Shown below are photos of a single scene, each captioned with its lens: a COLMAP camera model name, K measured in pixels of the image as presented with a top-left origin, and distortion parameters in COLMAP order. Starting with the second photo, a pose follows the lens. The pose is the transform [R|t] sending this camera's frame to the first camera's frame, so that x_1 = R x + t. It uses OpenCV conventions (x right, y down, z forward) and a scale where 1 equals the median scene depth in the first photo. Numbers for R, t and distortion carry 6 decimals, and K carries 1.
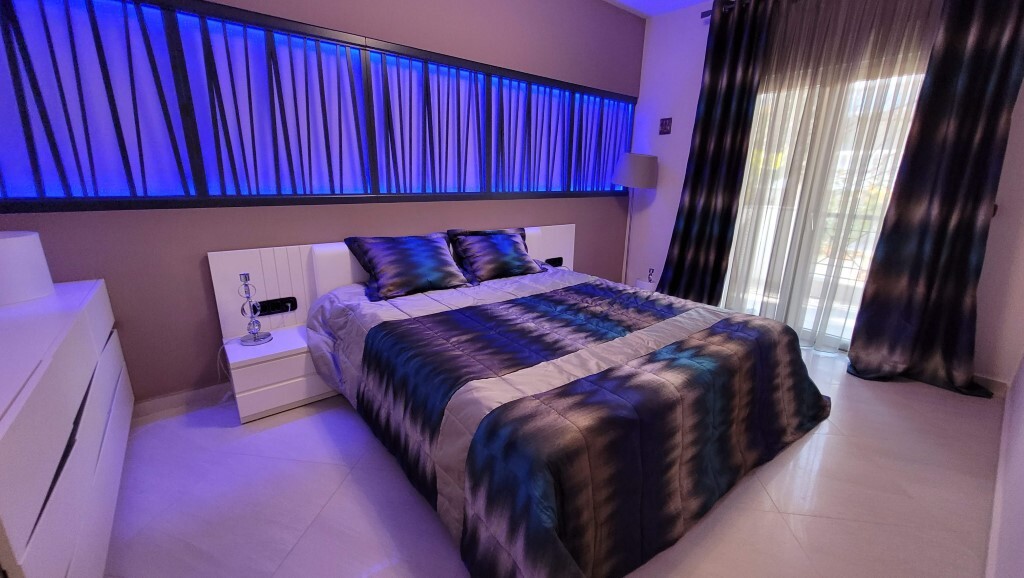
lens RADIAL K [[402.8, 0, 512.6], [0, 402.8, 288.9], [0, 0, 1]] dist [0.003087, -0.001022]
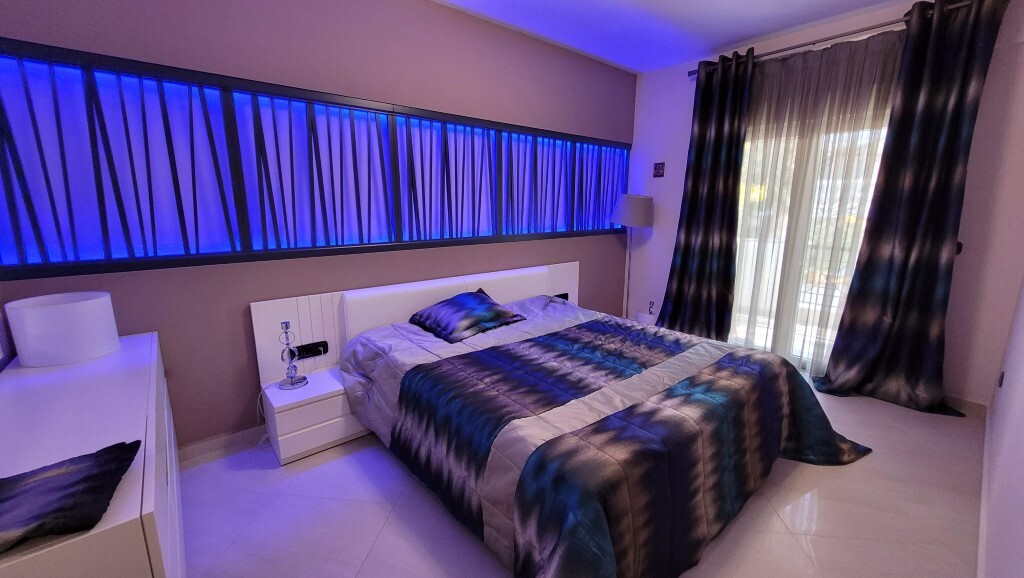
lens RADIAL K [[402.8, 0, 512.6], [0, 402.8, 291.3], [0, 0, 1]] dist [0.003087, -0.001022]
pose [[0.999539, -0.020968, 0.021971, -0.078767], [0.022282, 0.997868, -0.061351, -0.039029], [-0.020638, 0.061813, 0.997874, -0.089226]]
